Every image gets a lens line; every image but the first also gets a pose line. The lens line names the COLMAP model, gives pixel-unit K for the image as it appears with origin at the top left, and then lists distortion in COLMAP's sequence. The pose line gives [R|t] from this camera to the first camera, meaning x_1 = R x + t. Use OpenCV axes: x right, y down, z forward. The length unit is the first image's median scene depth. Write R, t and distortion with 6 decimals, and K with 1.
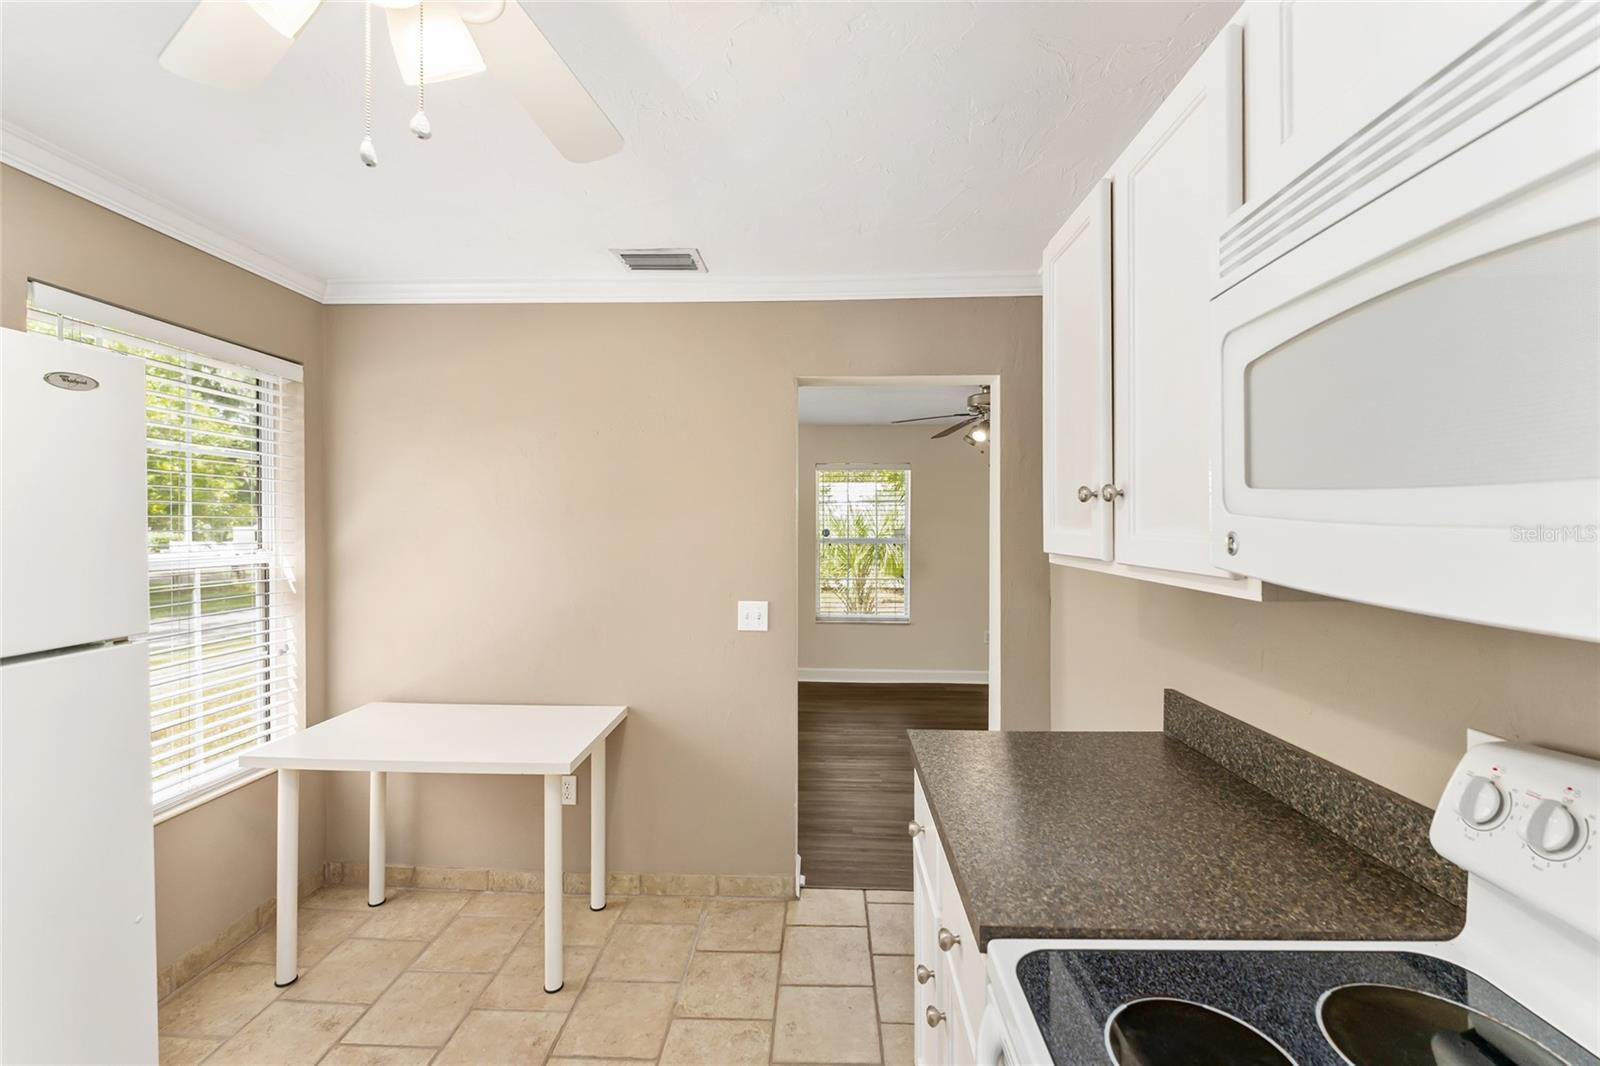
lens RADIAL K [[645.9, 0, 802.9], [0, 645.9, 533.2], [0, 0, 1]] dist [0.000278, 0.000055]
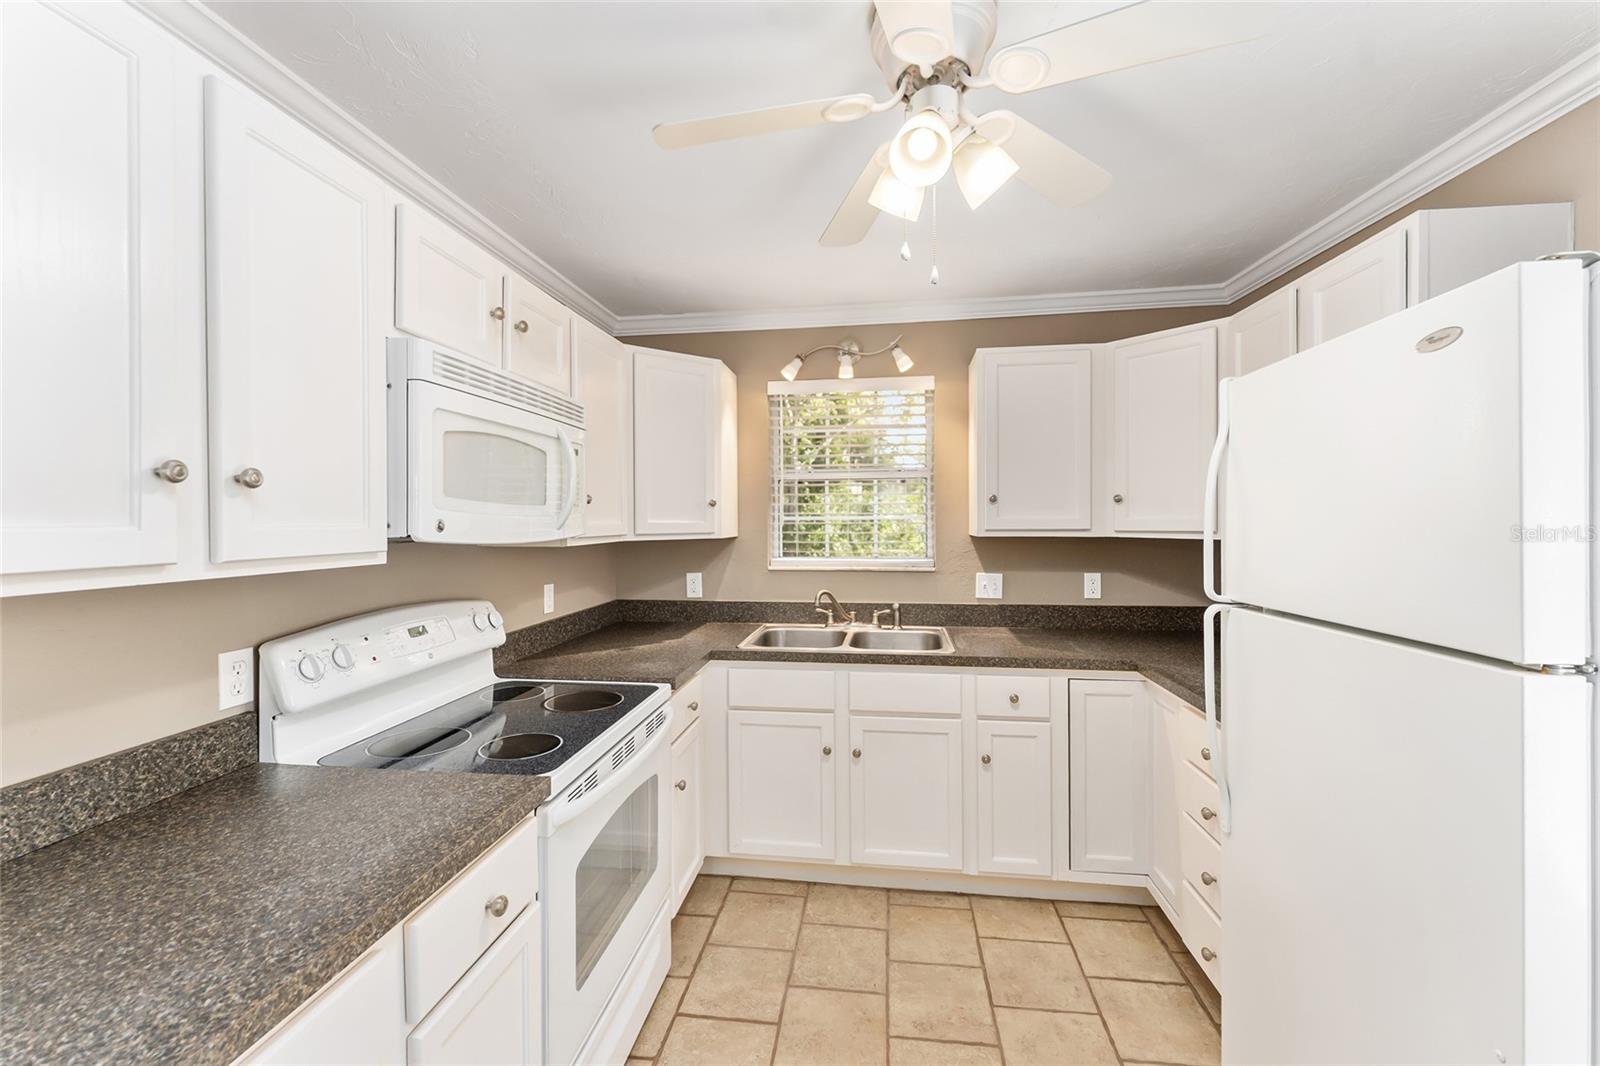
lens RADIAL K [[651.7, 0, 800.9], [0, 651.7, 525.4], [0, 0, 1]] dist [0.000139, -0.000513]
pose [[-0.997146, 0.007097, 0.075164, -0.354901], [0.008595, 0.999770, 0.019627, -0.011801], [-0.075008, 0.020217, -0.996978, 2.000809]]
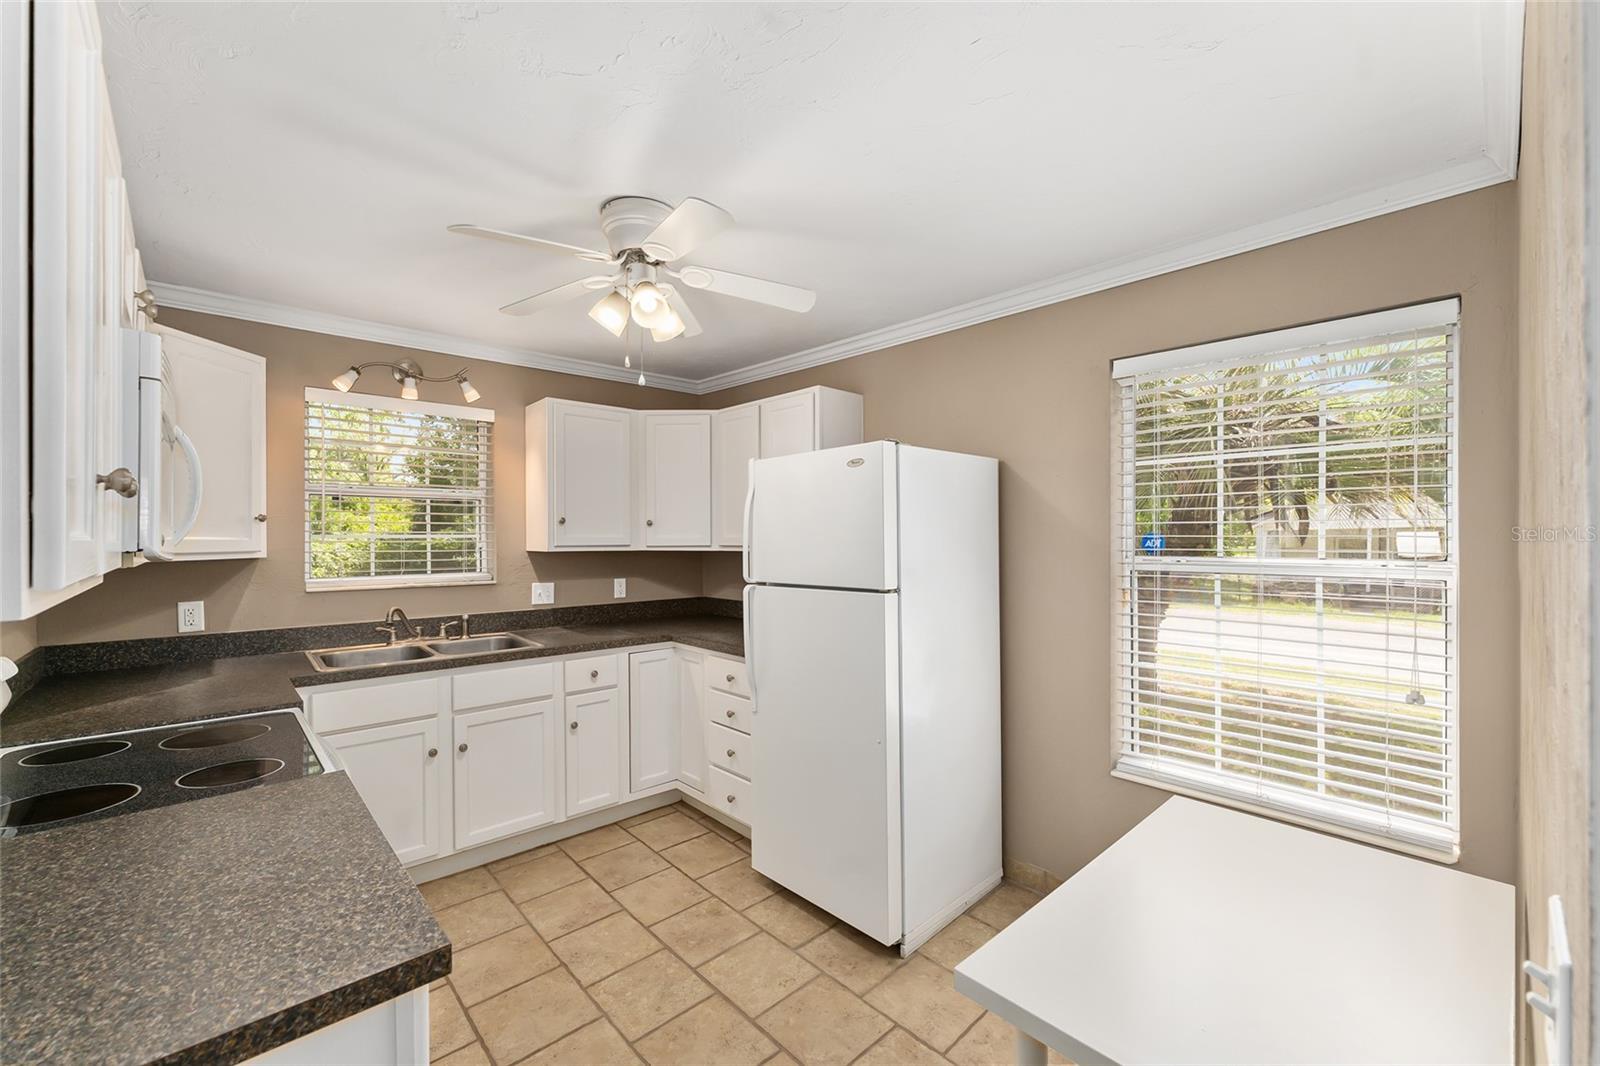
lens RADIAL K [[645.9, 0, 802.9], [0, 645.9, 533.2], [0, 0, 1]] dist [0.000278, 0.000055]
pose [[-0.696188, -0.000394, -0.717859, 0.519773], [-0.002616, 0.999995, 0.001988, -0.009103], [0.717855, 0.003261, -0.696185, 2.422665]]
